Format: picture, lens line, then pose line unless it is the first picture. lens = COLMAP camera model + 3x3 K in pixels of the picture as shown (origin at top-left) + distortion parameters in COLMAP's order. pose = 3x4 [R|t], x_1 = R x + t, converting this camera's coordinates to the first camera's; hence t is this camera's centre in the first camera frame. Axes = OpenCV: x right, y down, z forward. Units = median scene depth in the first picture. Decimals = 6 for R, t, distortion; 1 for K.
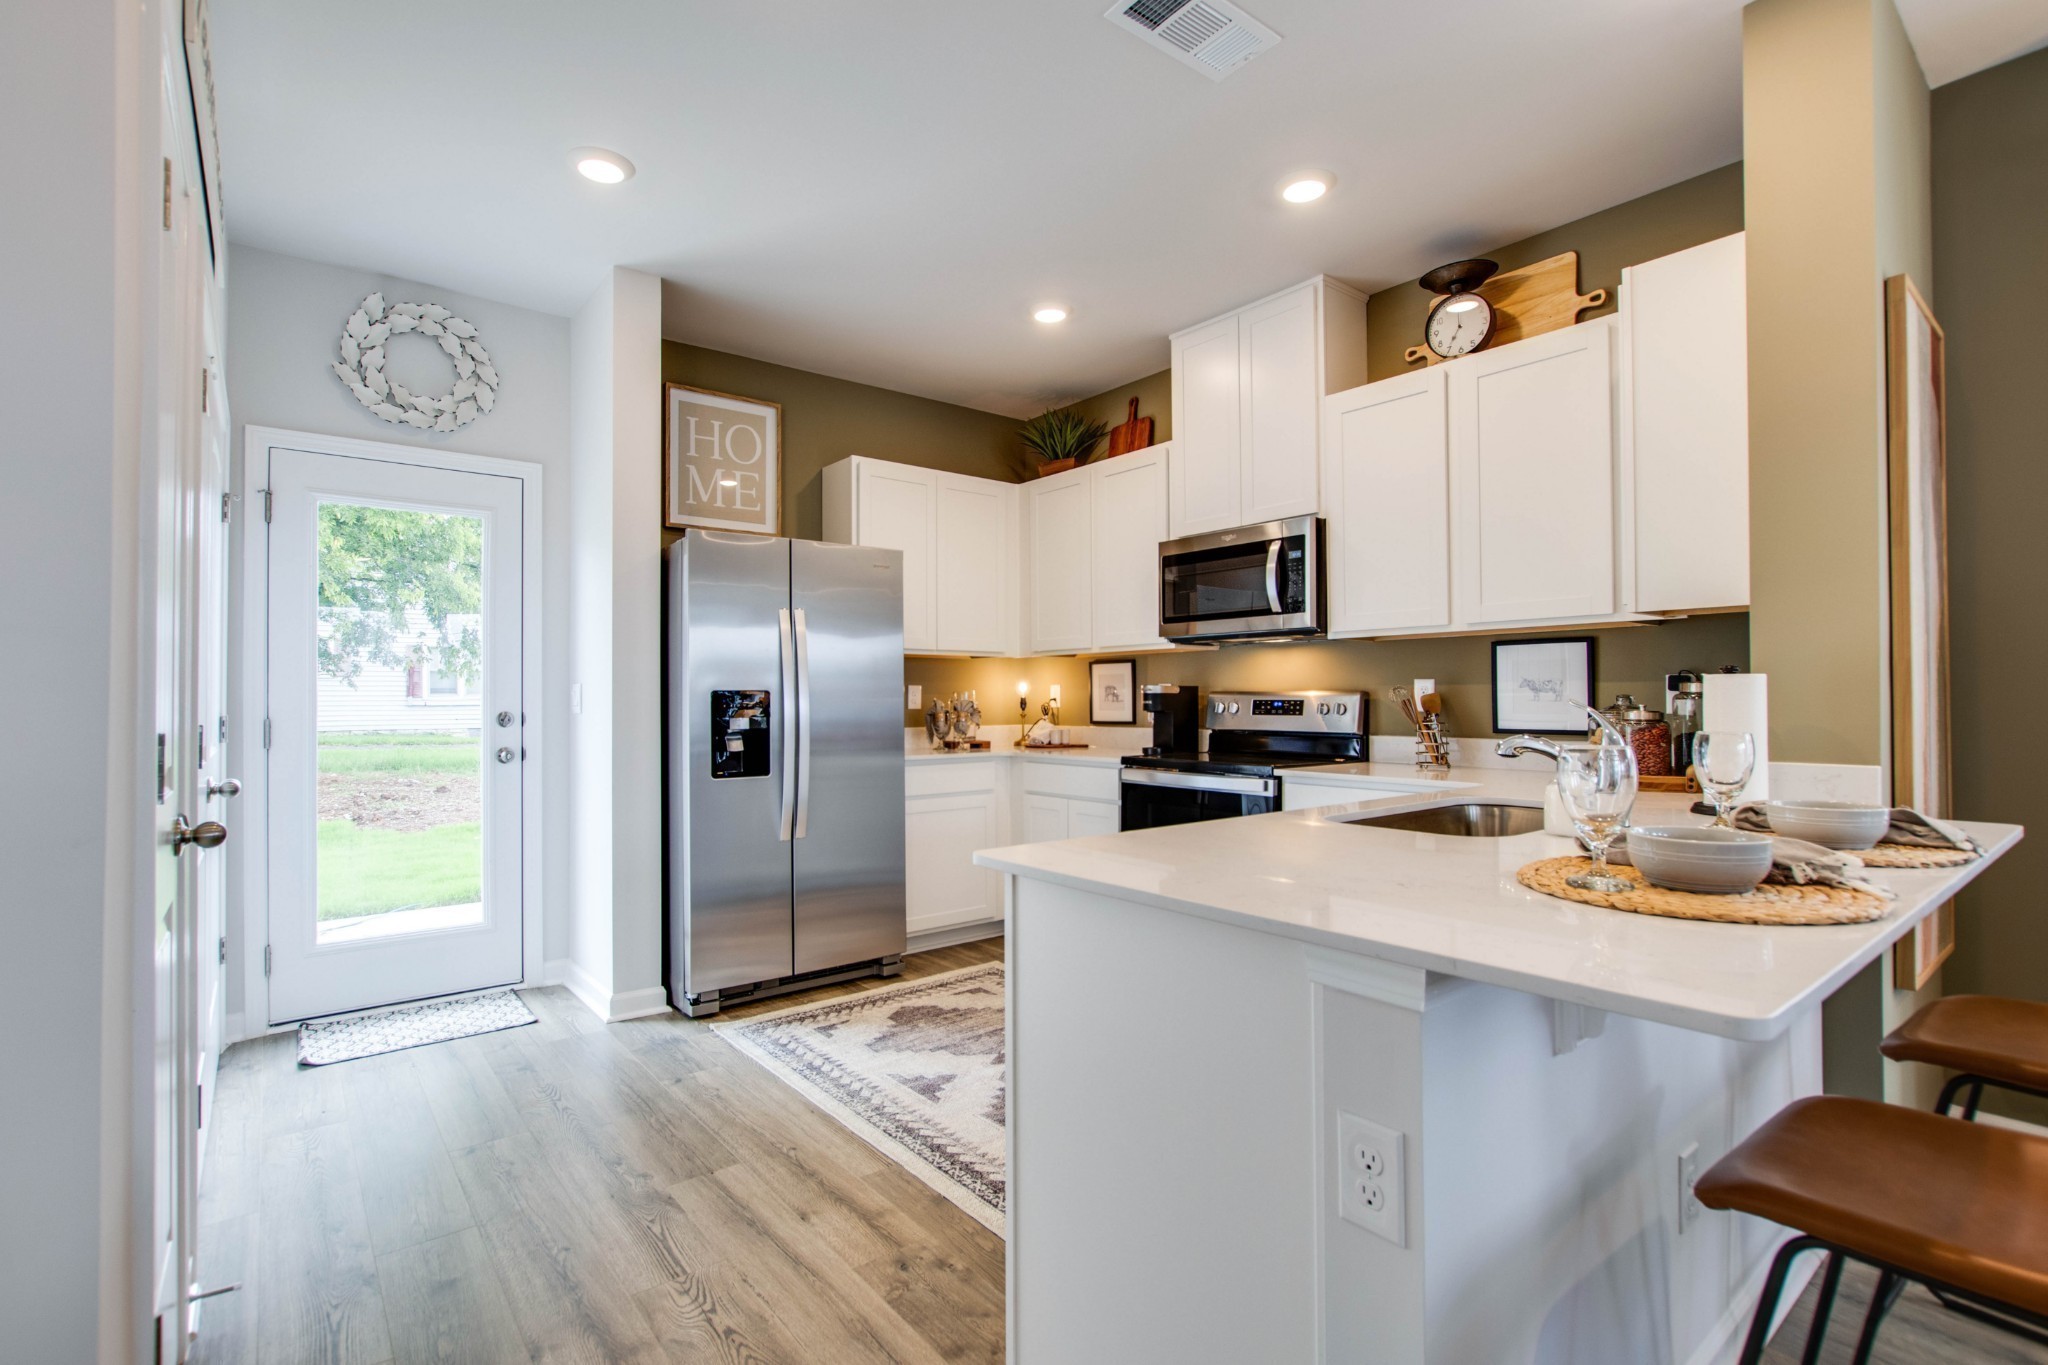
lens RADIAL K [[946.0, 0, 1028.2], [0, 946.0, 685.8], [0, 0, 1]] dist [0.001430, 0.000426]
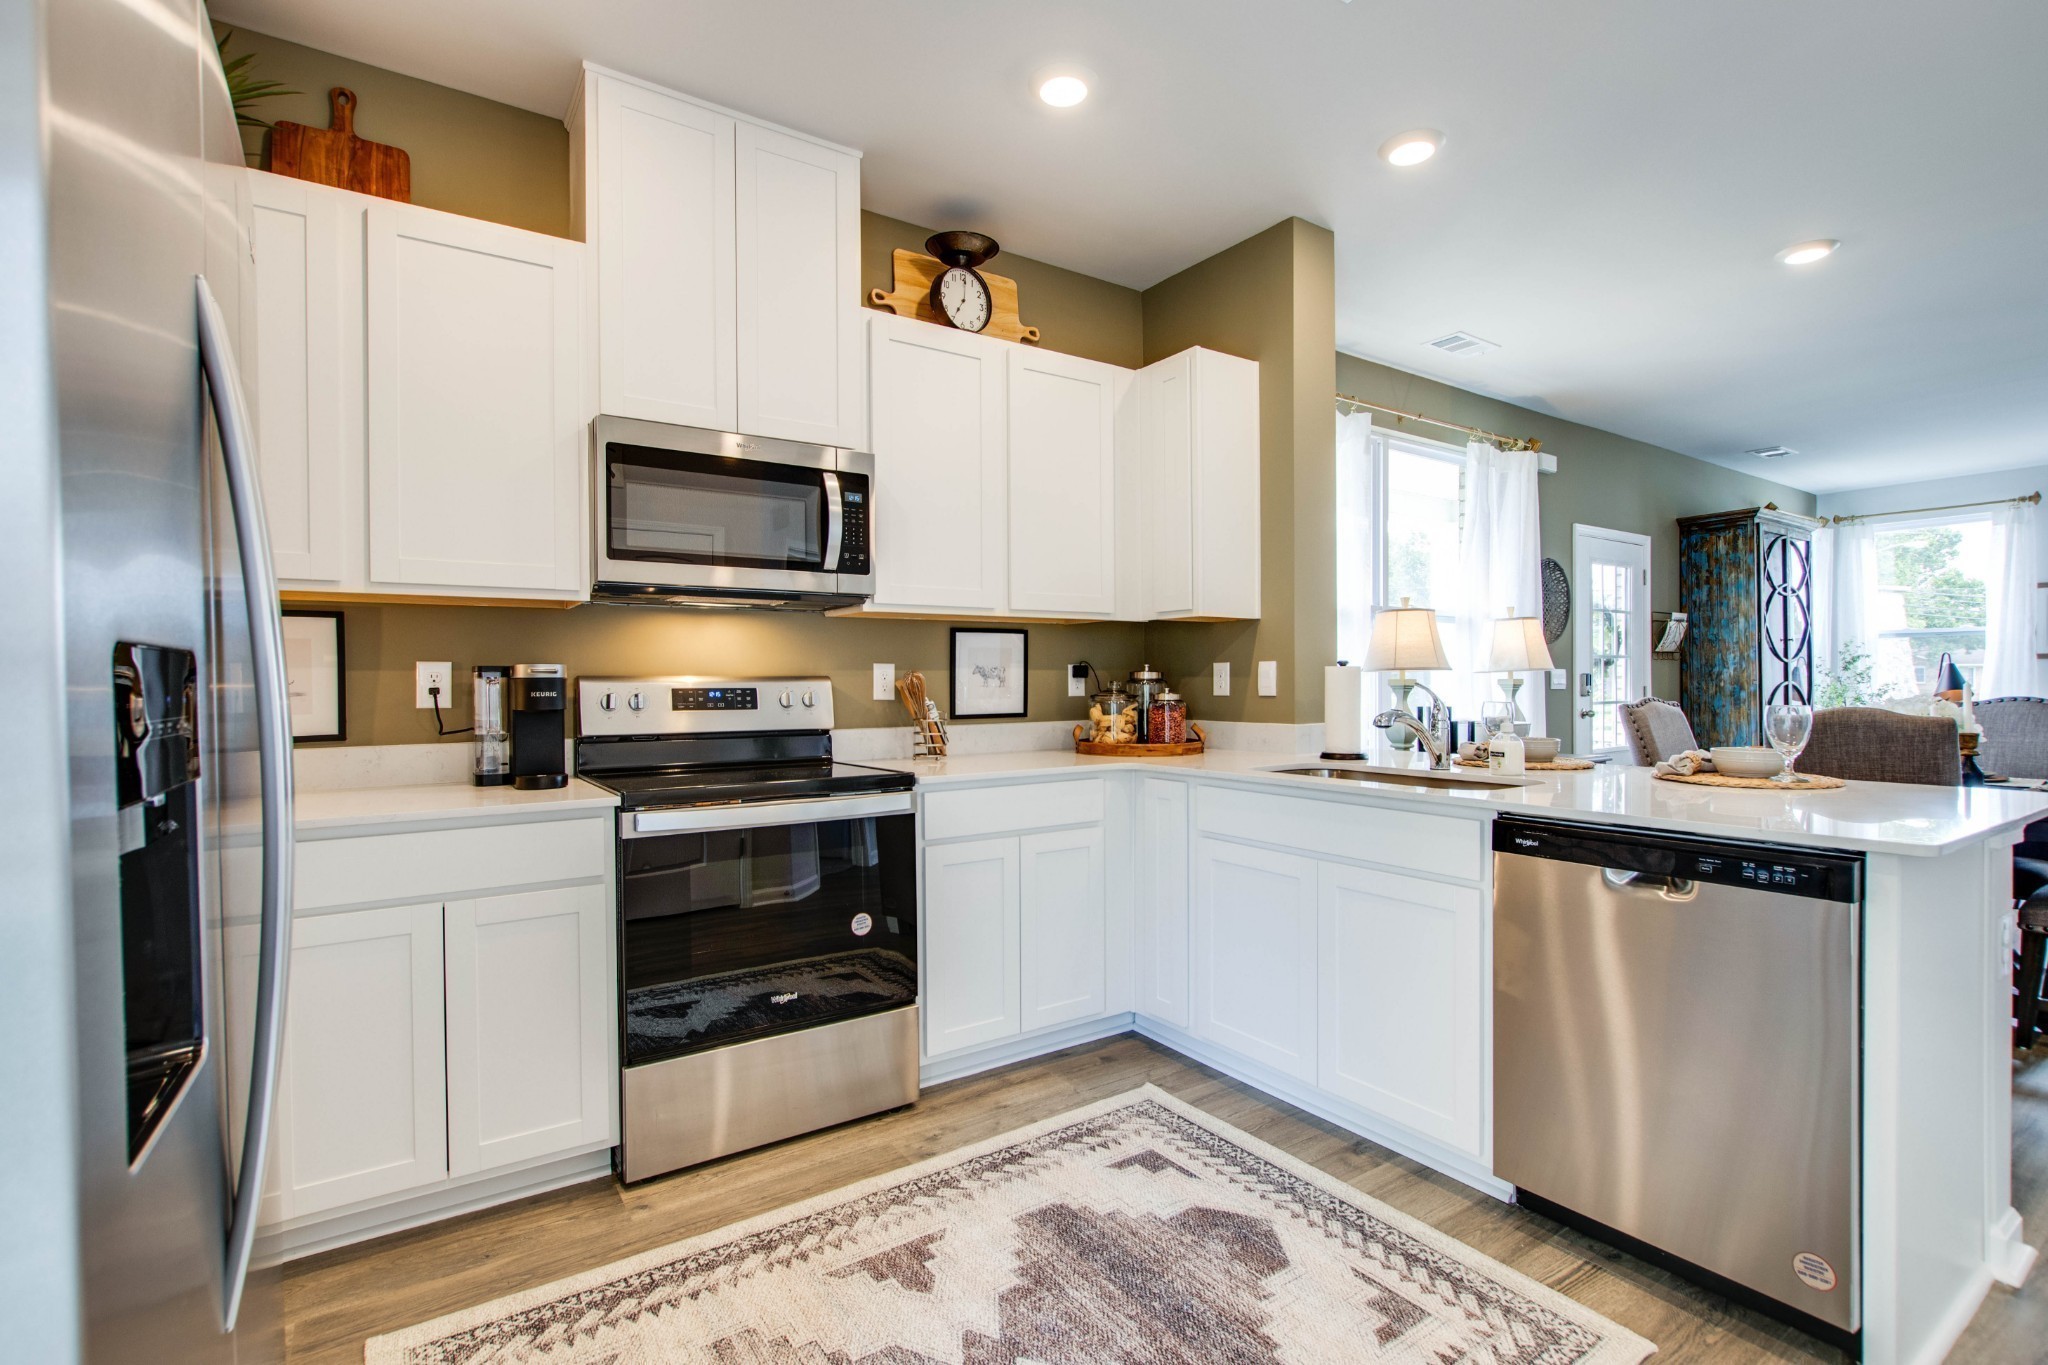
lens RADIAL K [[946.0, 0, 1025.3], [0, 946.0, 687.8], [0, 0, 1]] dist [0.001430, 0.000426]
pose [[0.081078, -0.007228, 0.996682, -0.492653], [-0.006731, 0.999947, 0.007799, 0.008359], [-0.996685, -0.007341, 0.081025, 0.828460]]
